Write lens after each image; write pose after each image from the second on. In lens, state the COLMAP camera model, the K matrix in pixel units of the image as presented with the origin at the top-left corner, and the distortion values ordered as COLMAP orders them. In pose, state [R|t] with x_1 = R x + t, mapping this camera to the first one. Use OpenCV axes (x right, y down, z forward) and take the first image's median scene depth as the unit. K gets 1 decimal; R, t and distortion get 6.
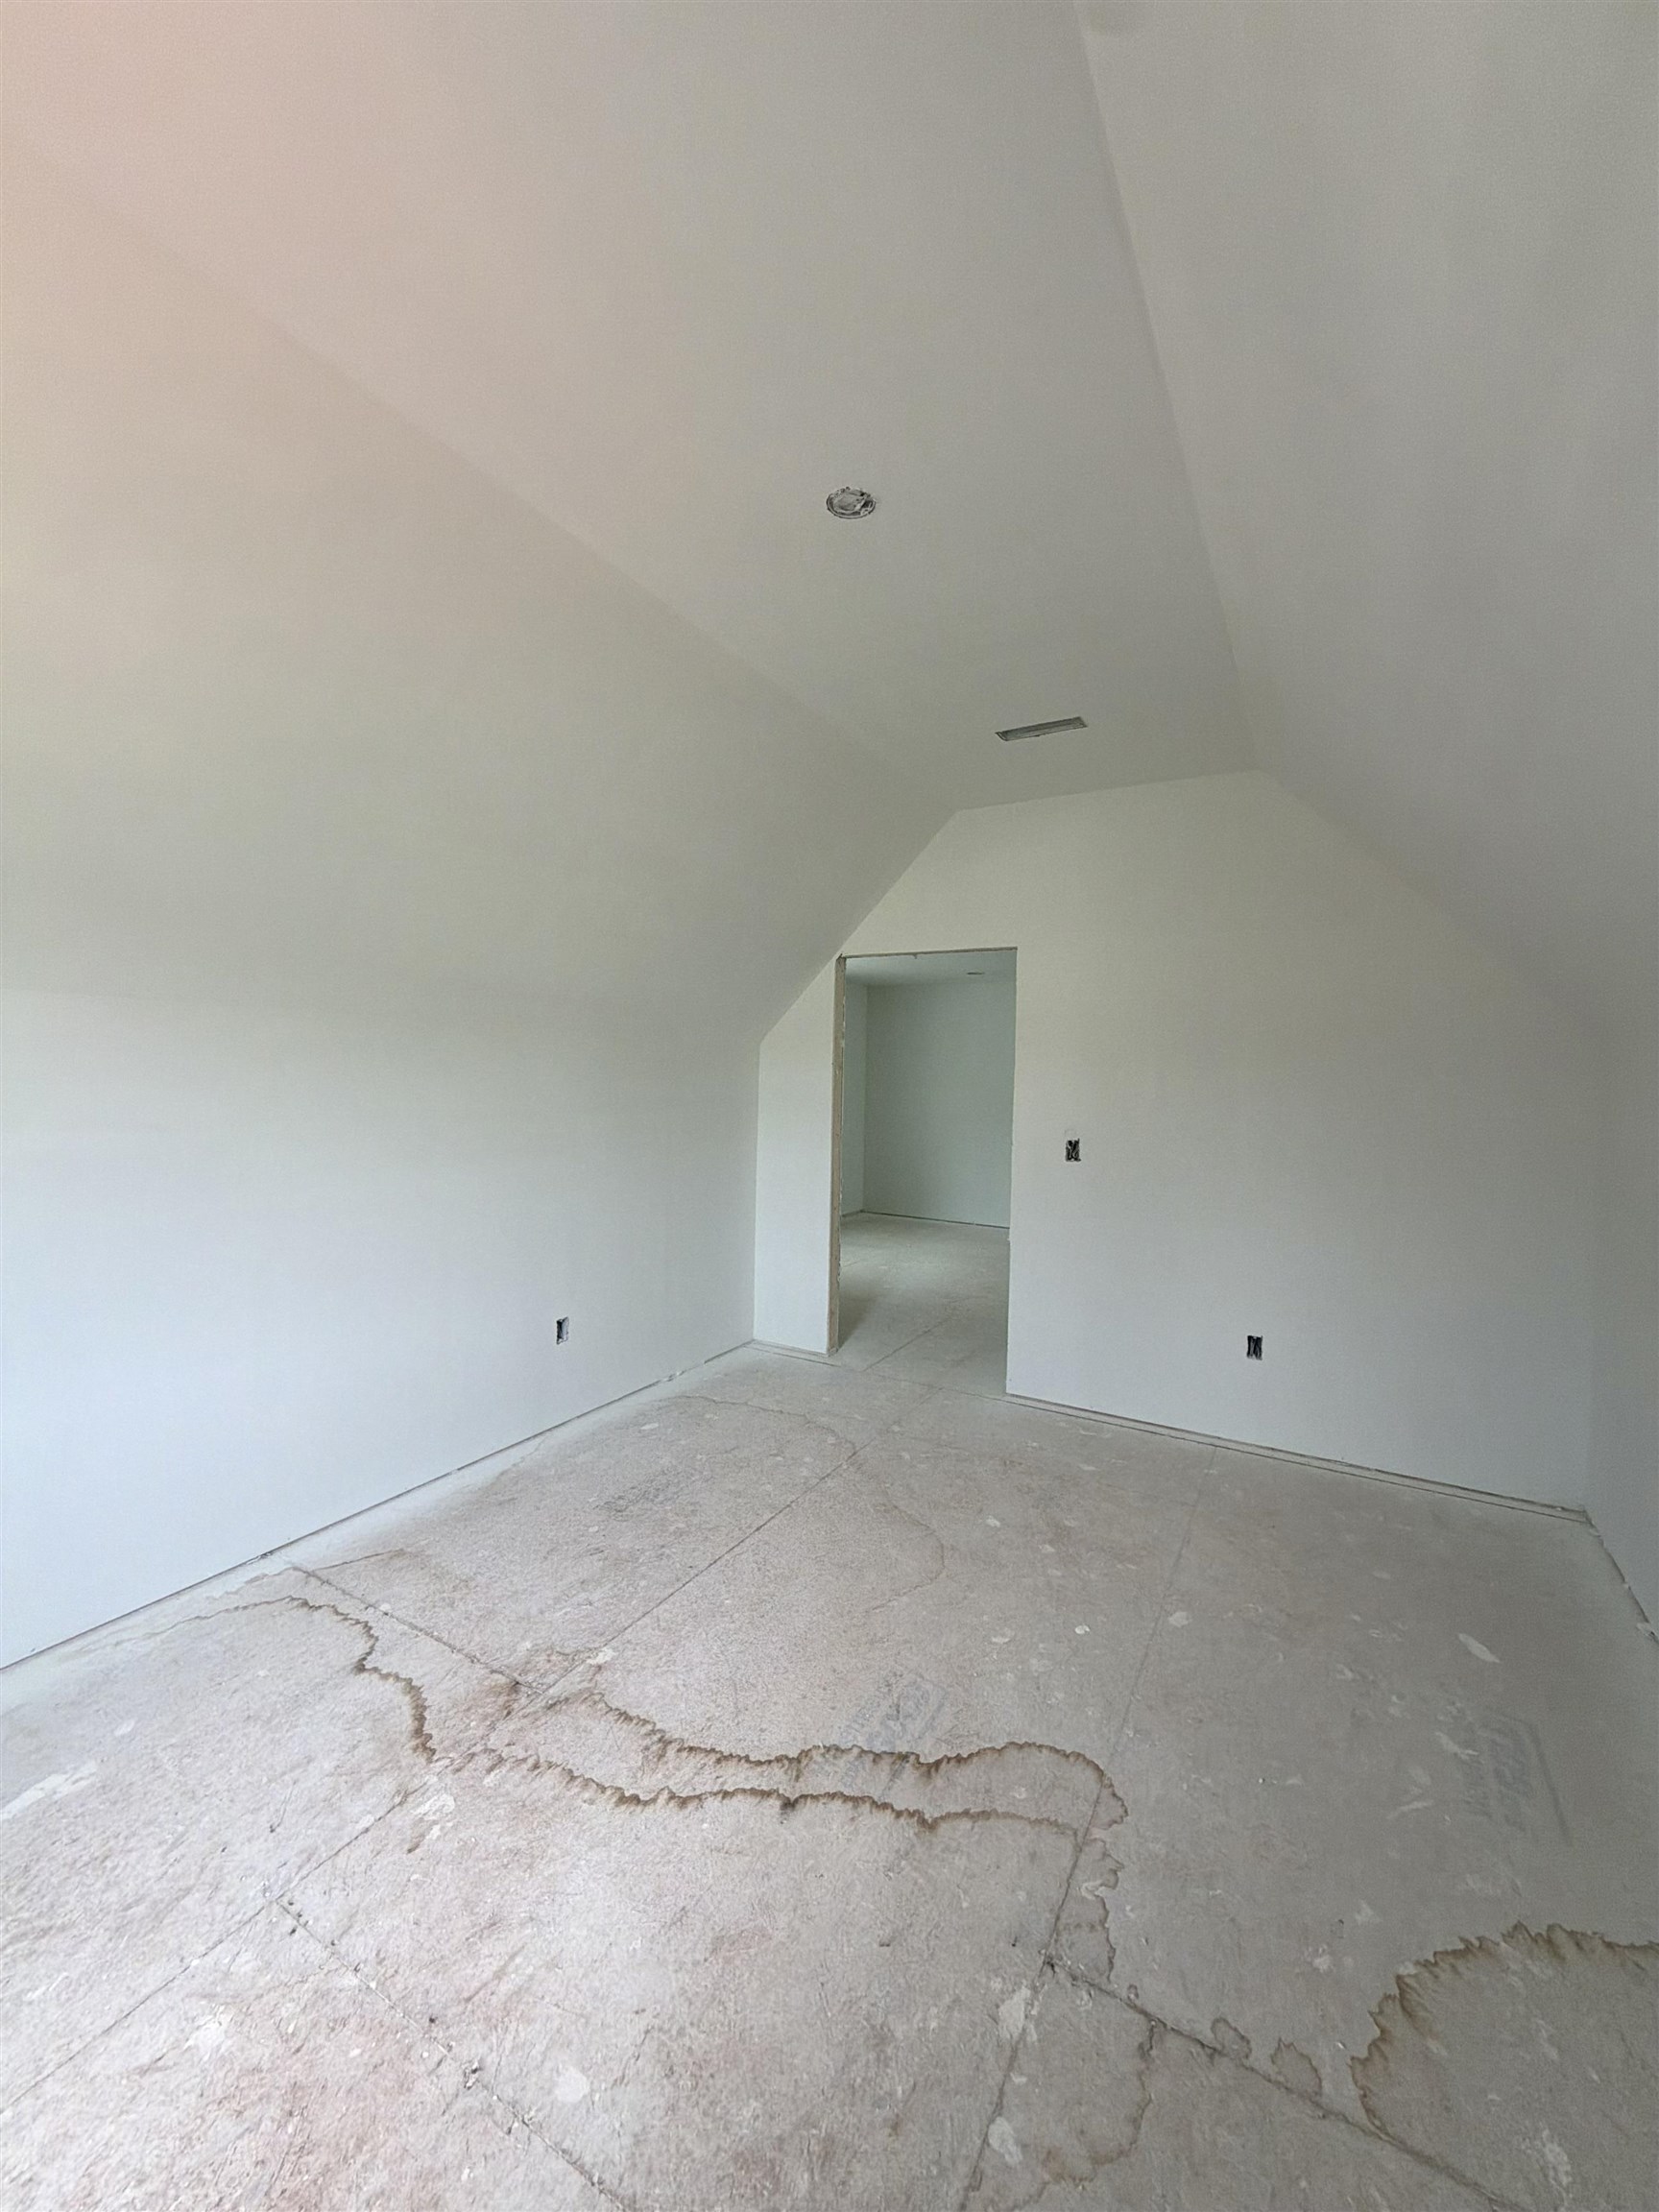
lens RADIAL K [[873.4, 0, 835.9], [0, 873.4, 1096.4], [0, 0, 1]] dist [-0.000247, -0.000267]
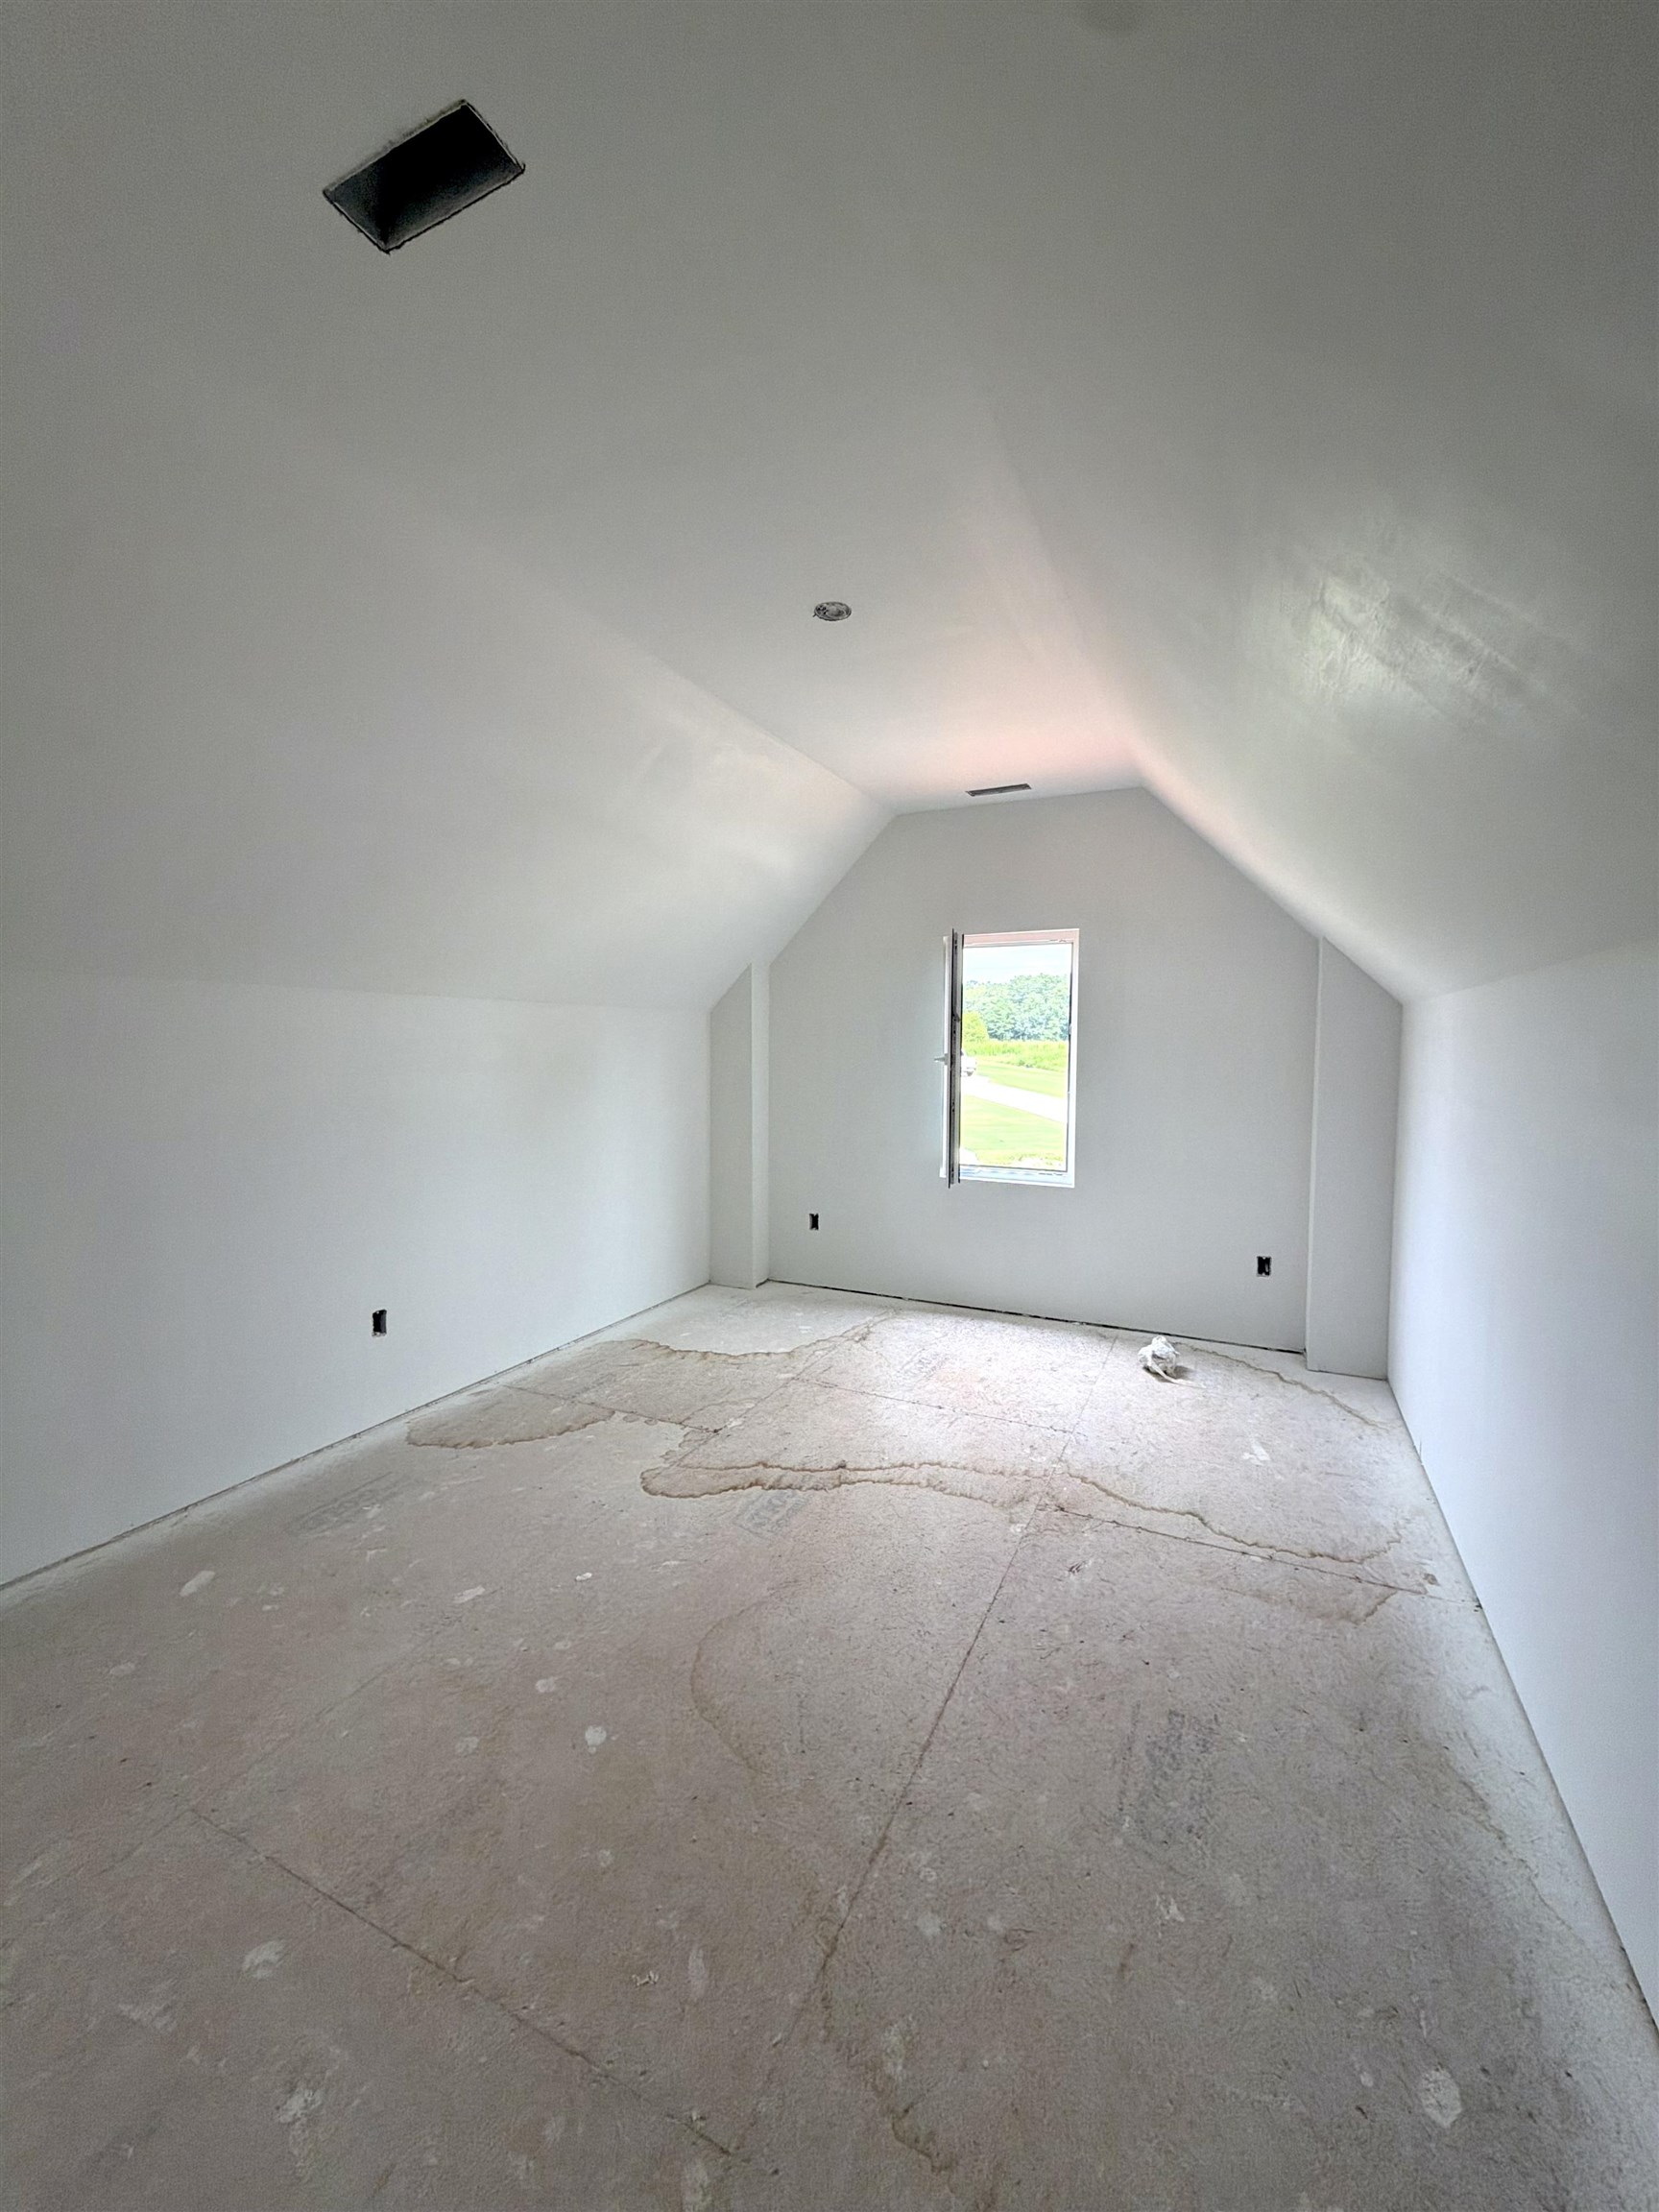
lens RADIAL K [[873.4, 0, 835.9], [0, 873.4, 1096.4], [0, 0, 1]] dist [-0.000247, -0.000267]
pose [[-0.996617, -0.023746, -0.078677, 0.101156], [-0.030123, 0.996268, 0.080885, -0.045466], [0.076463, 0.082981, -0.993613, 2.426971]]
